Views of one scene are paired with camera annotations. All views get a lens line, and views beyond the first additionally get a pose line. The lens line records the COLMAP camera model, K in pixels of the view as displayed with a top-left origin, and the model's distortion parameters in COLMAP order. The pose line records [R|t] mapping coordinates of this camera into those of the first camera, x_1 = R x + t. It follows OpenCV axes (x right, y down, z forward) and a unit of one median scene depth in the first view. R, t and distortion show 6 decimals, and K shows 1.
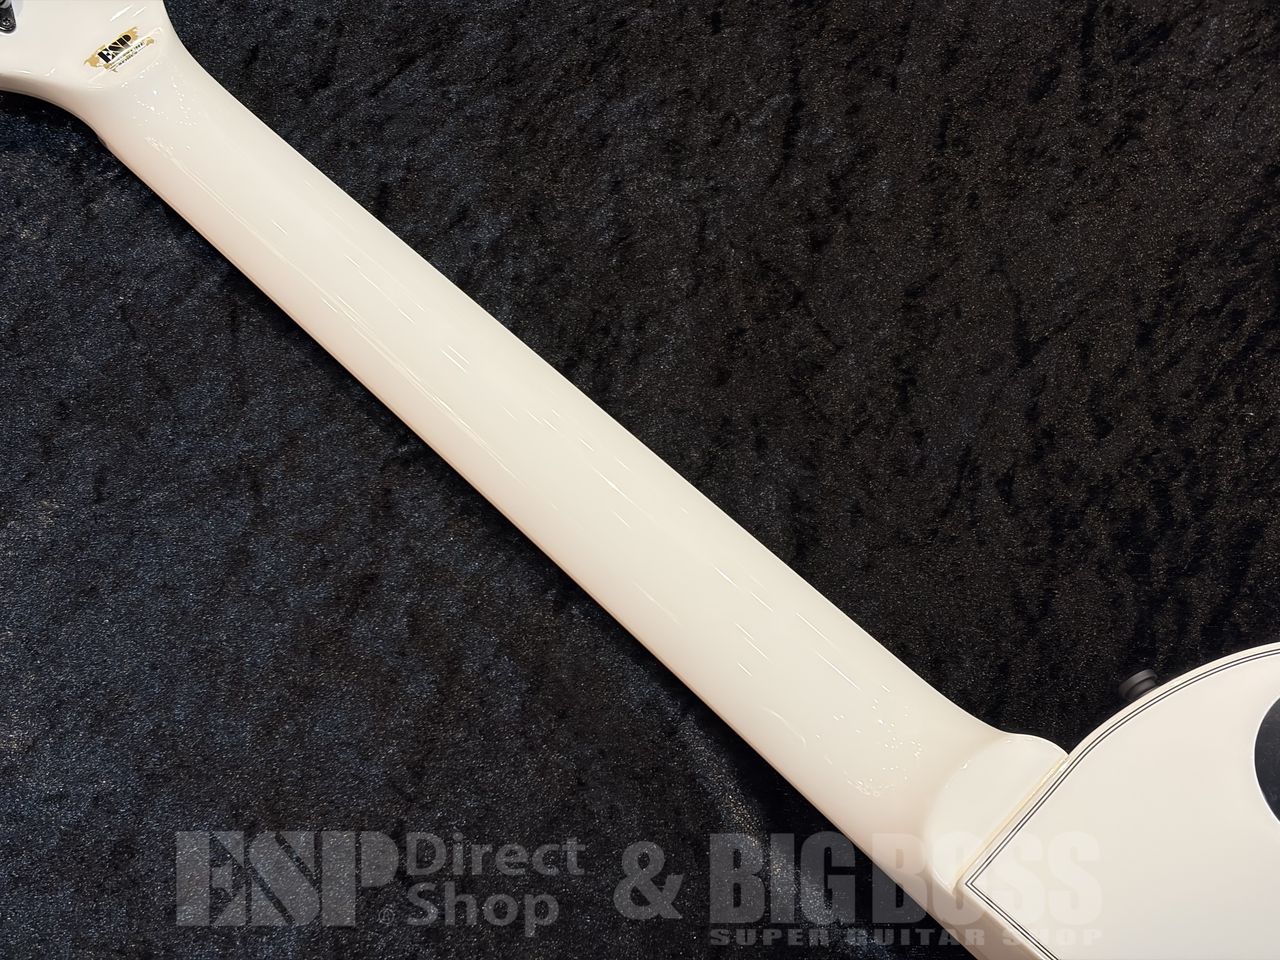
lens RADIAL K [[1918.1, 0, 637.1], [0, 1918.1, 516.6], [0, 0, 1]] dist [0.113603, 0.000000]
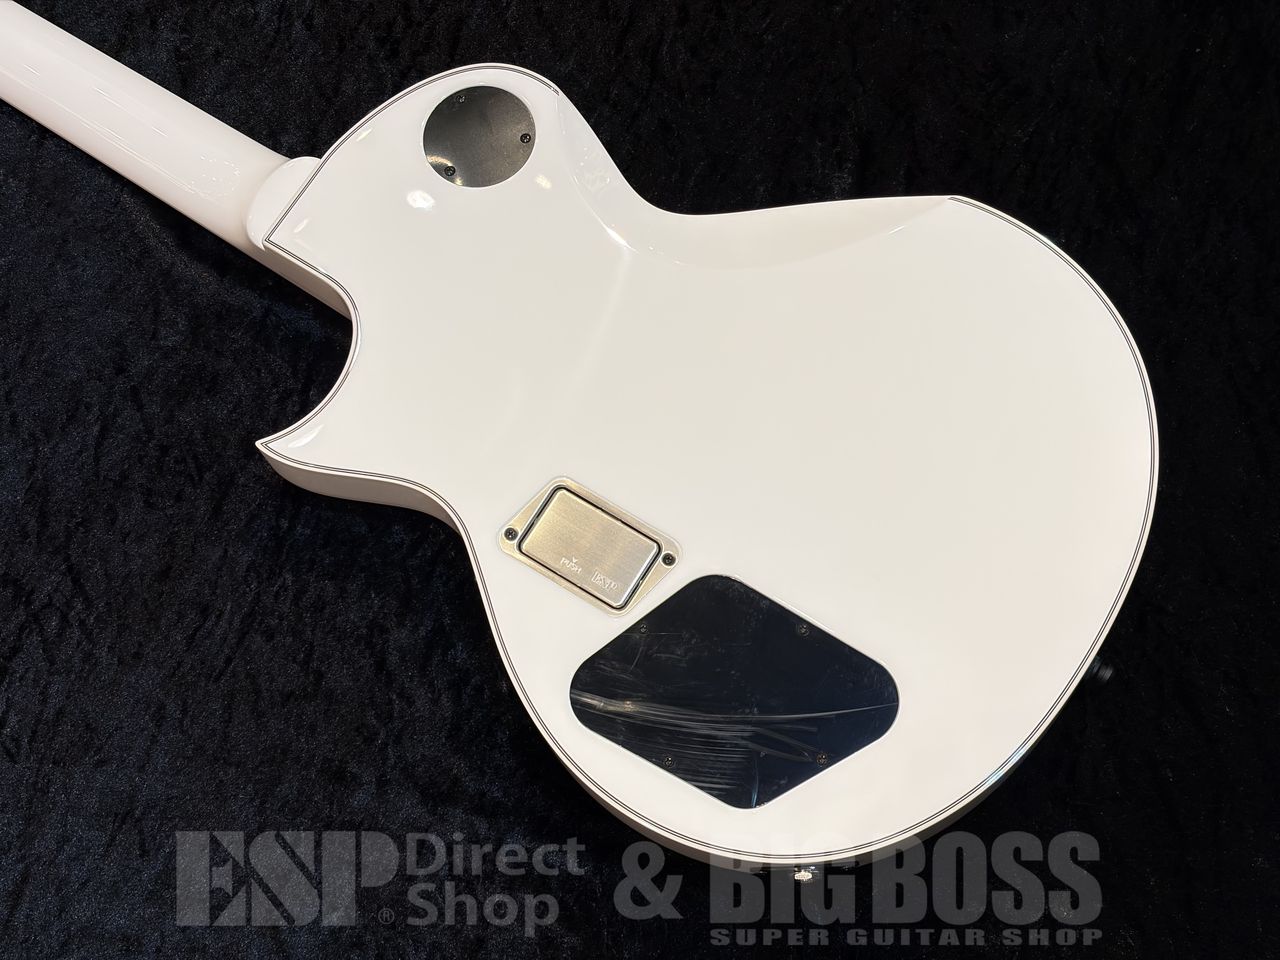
lens RADIAL K [[1918.1, 0, 646.5], [0, 1918.1, 493.3], [0, 0, 1]] dist [0.113603, 0.000000]
pose [[0.980685, -0.195556, 0.003779, 0.373134], [0.193030, 0.970777, 0.142587, 0.185004], [-0.031552, -0.139103, 0.989775, -0.648490]]
